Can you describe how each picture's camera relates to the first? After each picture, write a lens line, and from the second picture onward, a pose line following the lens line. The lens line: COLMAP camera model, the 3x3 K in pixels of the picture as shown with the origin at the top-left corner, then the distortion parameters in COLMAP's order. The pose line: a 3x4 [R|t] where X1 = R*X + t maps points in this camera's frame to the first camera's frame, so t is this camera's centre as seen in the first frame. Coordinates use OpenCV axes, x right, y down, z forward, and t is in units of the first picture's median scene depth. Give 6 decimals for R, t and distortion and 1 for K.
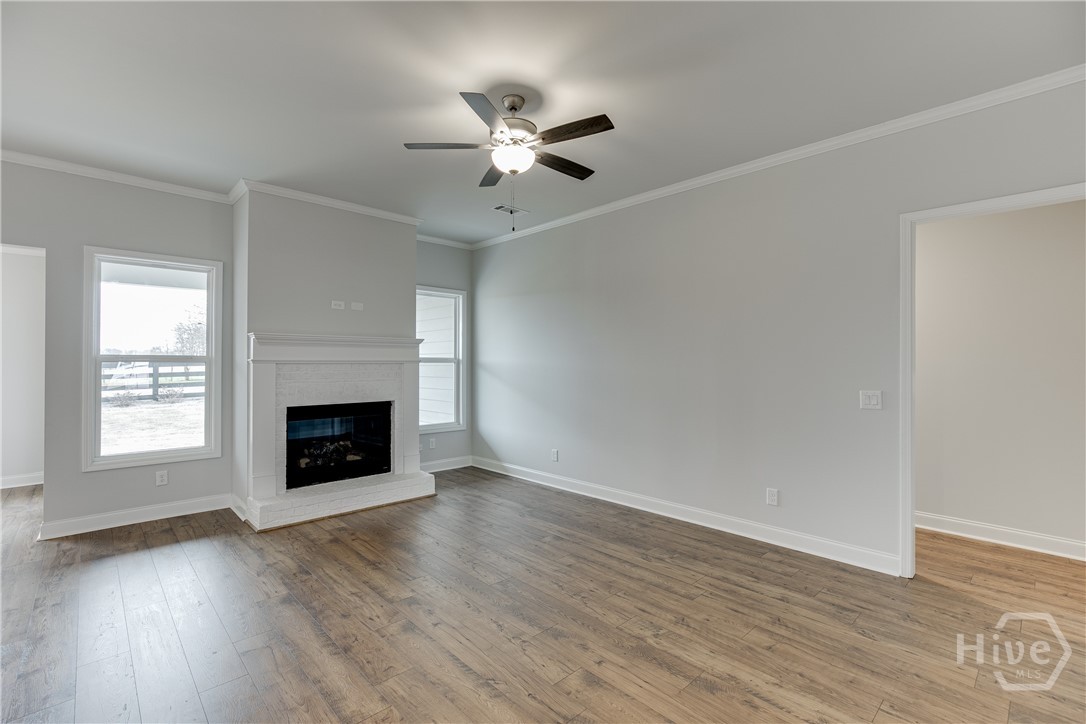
lens RADIAL K [[491.6, 0, 544.6], [0, 491.6, 360.4], [0, 0, 1]] dist [-0.004313, 0.000052]
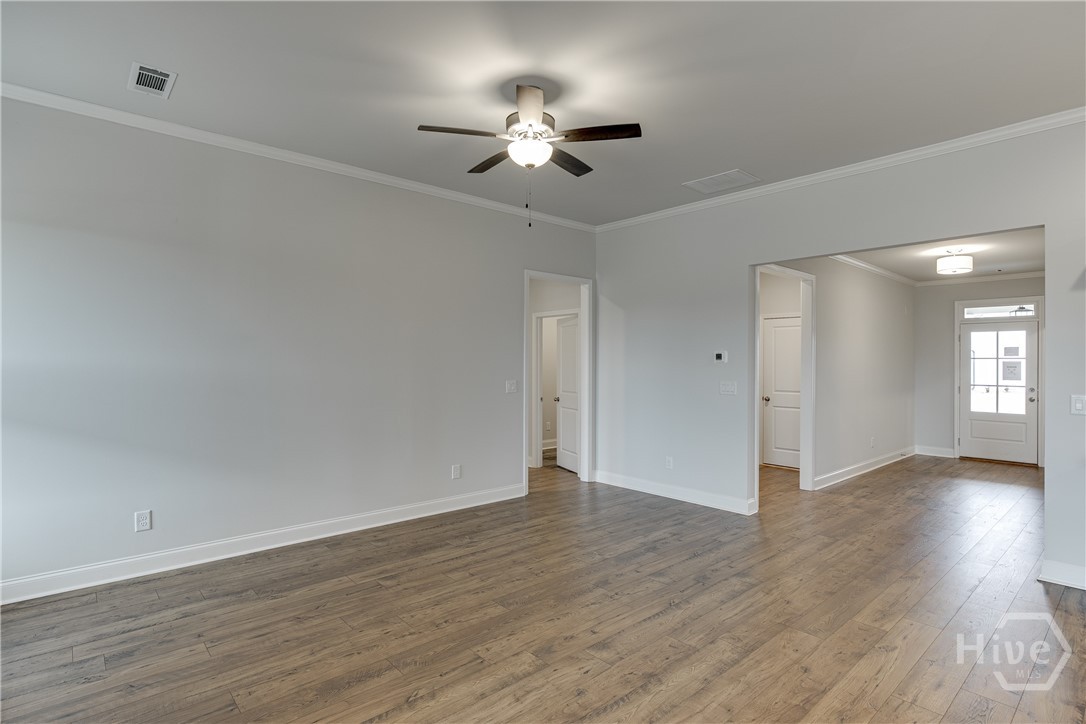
lens RADIAL K [[560.3, 0, 543.9], [0, 560.3, 363.0], [0, 0, 1]] dist [0.000681, 0.000335]
pose [[0.022523, -0.001543, 0.999745, -0.823233], [-0.006663, 0.999976, 0.001694, 0.002282], [-0.999724, -0.006700, 0.022512, 0.667137]]
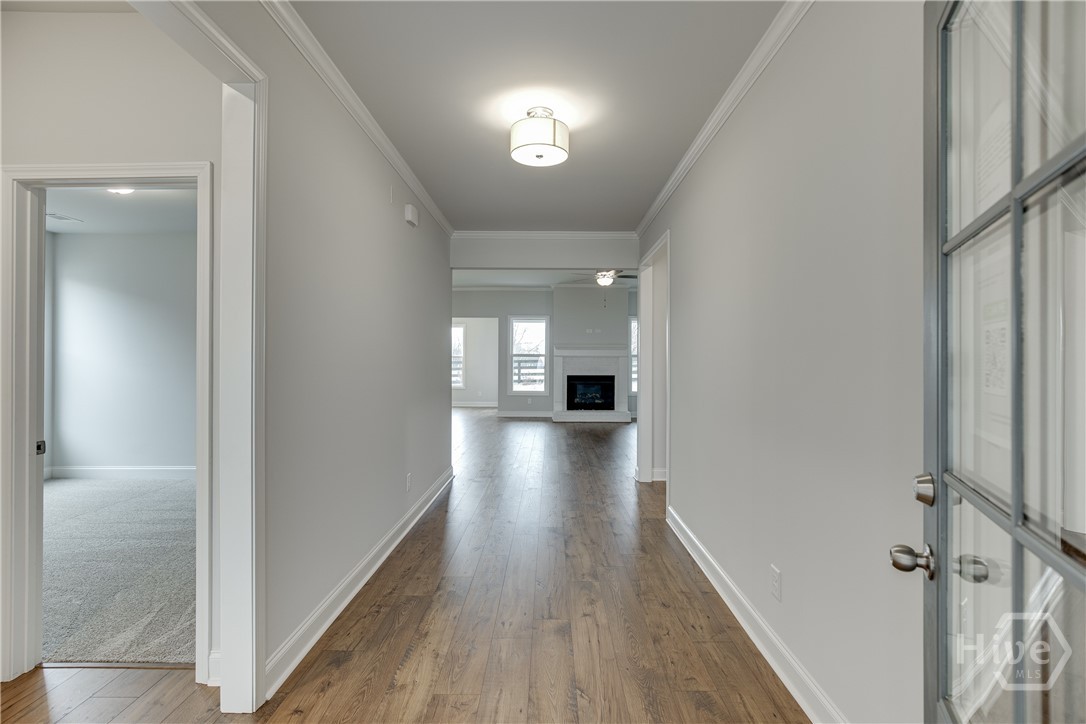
lens RADIAL K [[491.6, 0, 543.1], [0, 491.6, 359.7], [0, 0, 1]] dist [-0.004313, 0.000052]
pose [[0.723586, 0.001304, -0.690233, 1.127938], [-0.001726, 0.999999, 0.000079, 0.020540], [0.690232, 0.001134, 0.723587, -0.883474]]
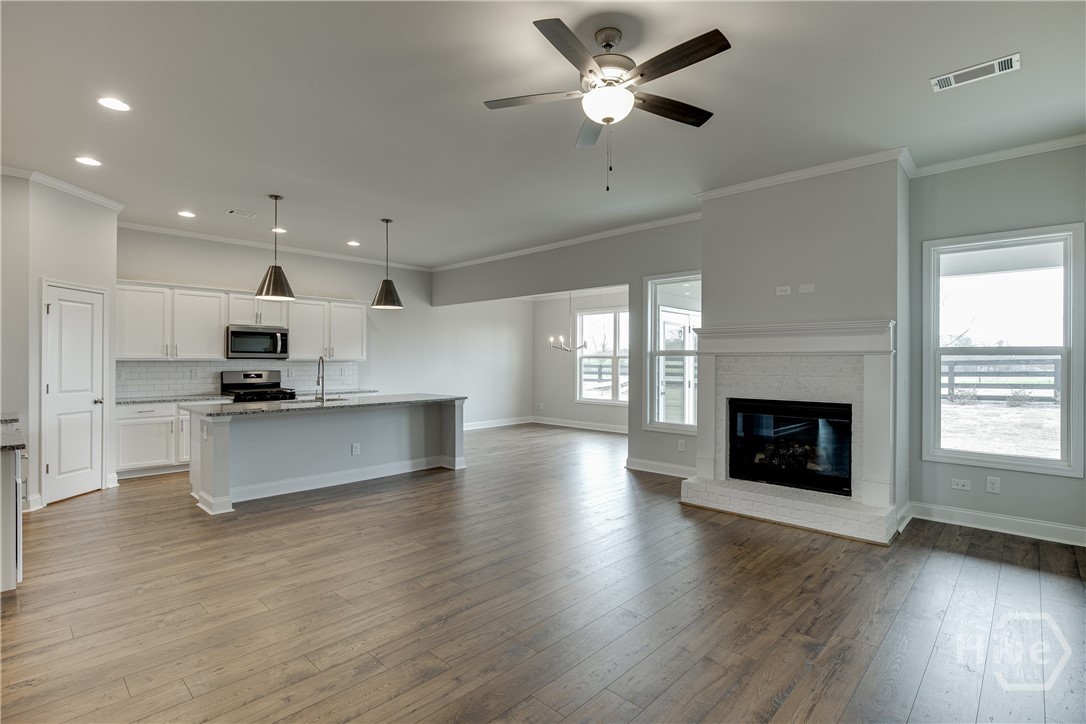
lens RADIAL K [[505.6, 0, 542.7], [0, 505.6, 361.0], [0, 0, 1]] dist [-0.012810, -0.000571]
pose [[0.056492, -0.000671, -0.998403, 0.556547], [0.000806, 0.999999, -0.000627, 0.019290], [0.998403, -0.000769, 0.056492, 0.592486]]
